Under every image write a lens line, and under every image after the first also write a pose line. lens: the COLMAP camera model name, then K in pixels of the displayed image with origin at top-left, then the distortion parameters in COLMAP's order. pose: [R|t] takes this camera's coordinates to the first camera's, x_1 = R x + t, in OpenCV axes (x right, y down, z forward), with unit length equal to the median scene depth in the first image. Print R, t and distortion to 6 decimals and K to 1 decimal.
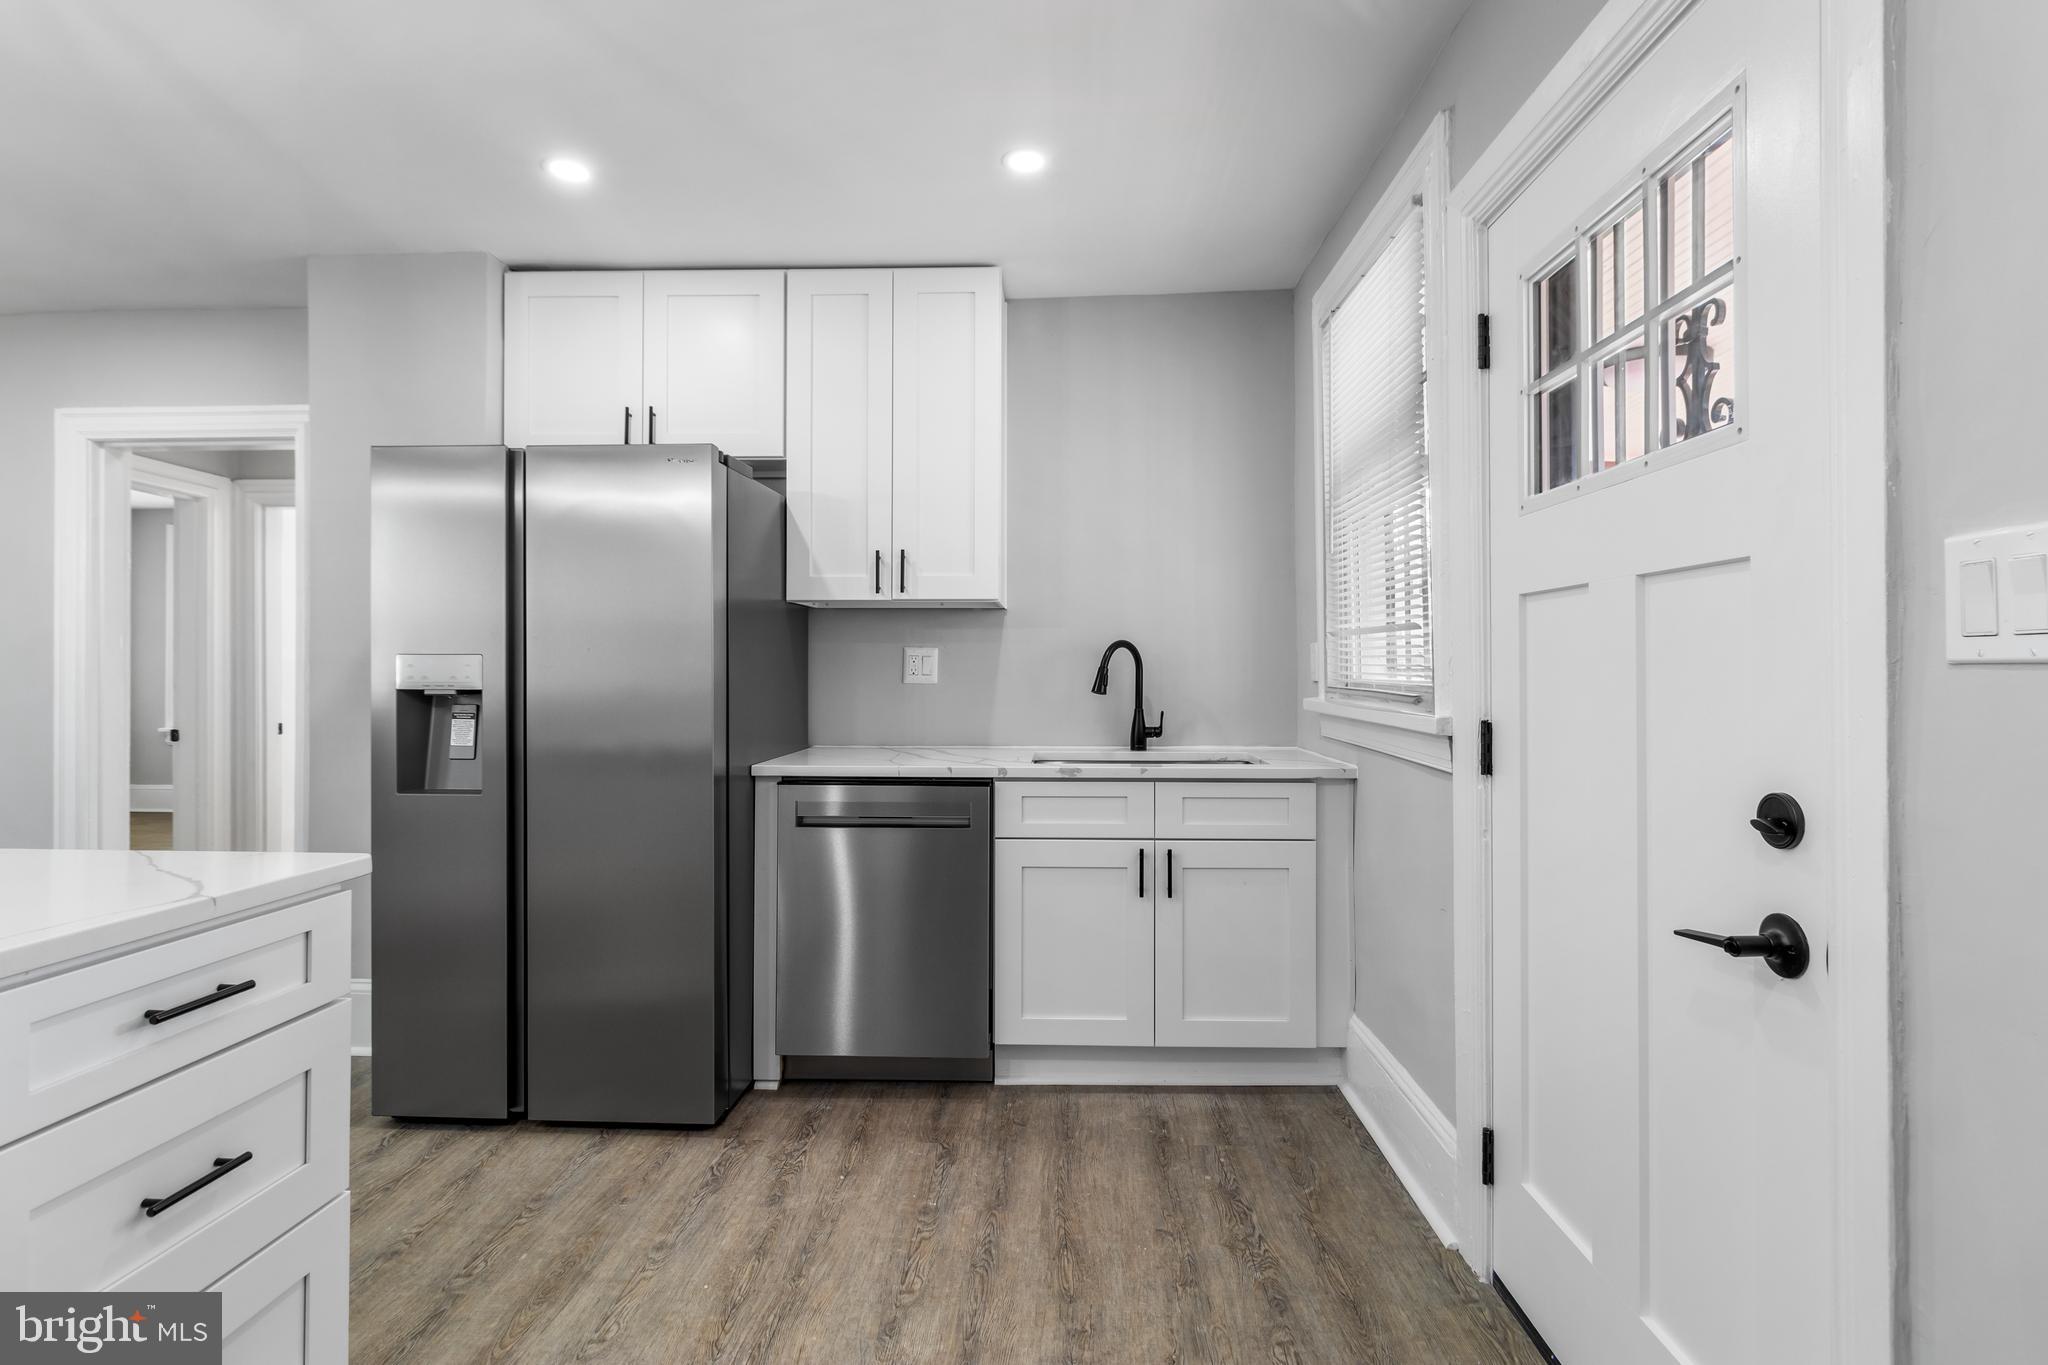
lens RADIAL K [[960.4, 0, 1005.6], [0, 960.4, 658.7], [0, 0, 1]] dist [0.000031, 0.000245]
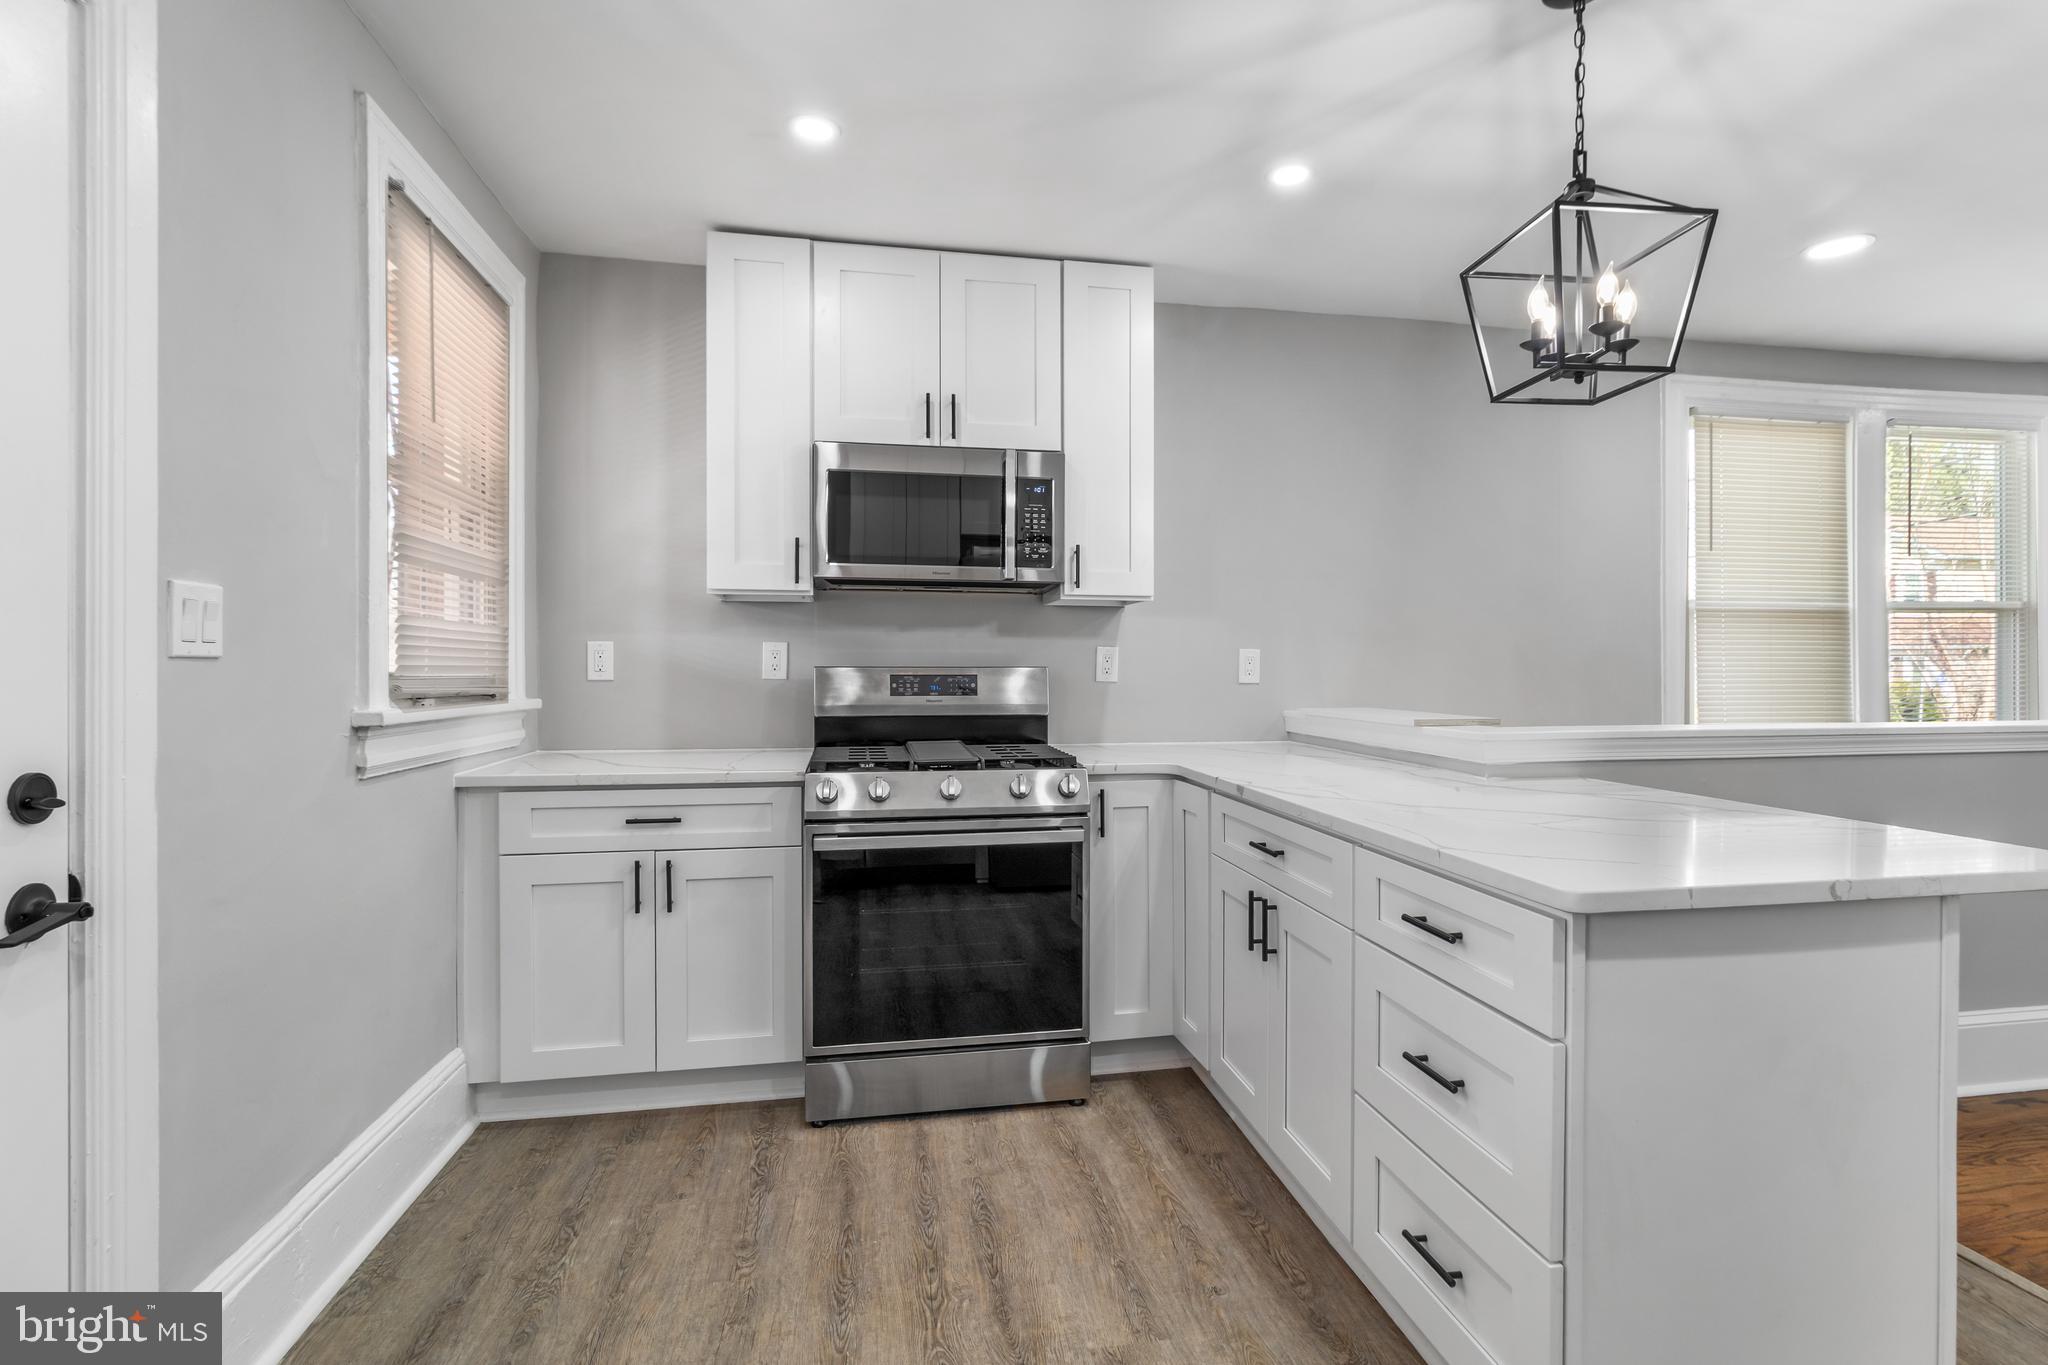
lens RADIAL K [[960.4, 0, 1025.0], [0, 960.4, 669.6], [0, 0, 1]] dist [0.000031, 0.000245]
pose [[-0.974487, -0.003802, -0.224411, -0.011461], [-0.000380, 0.999883, -0.015290, 0.016614], [0.224443, -0.014815, -0.974375, 0.985916]]
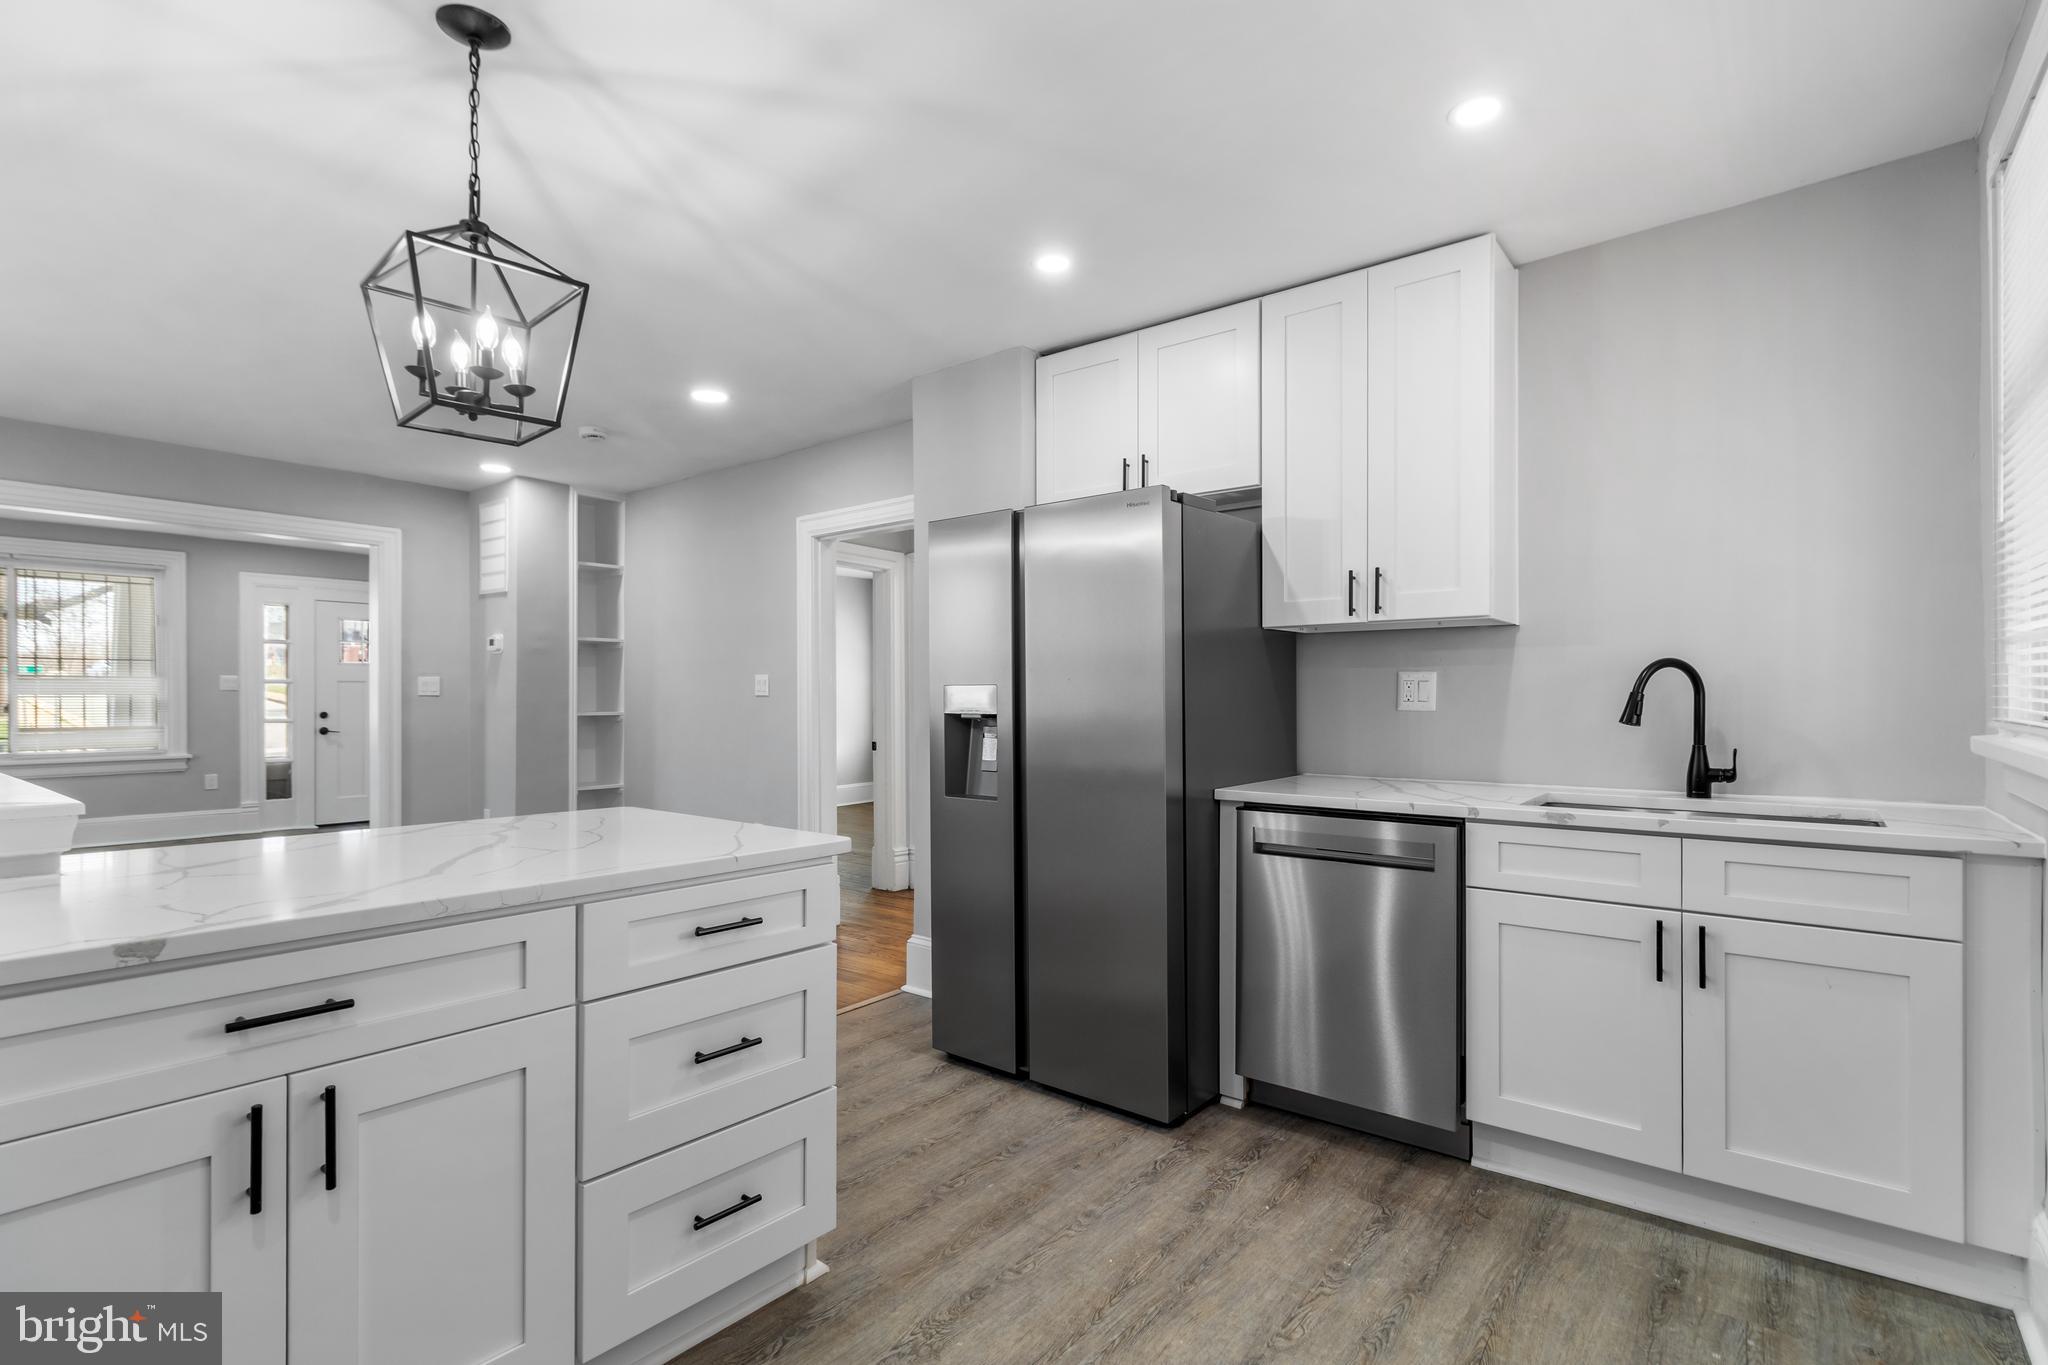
lens RADIAL K [[960.4, 0, 1018.8], [0, 960.4, 693.7], [0, 0, 1]] dist [0.000031, 0.000245]
pose [[0.804062, -0.004858, -0.594526, 0.190165], [0.009832, 0.999939, 0.005126, 0.000890], [0.594465, -0.009967, 0.804060, 0.047767]]
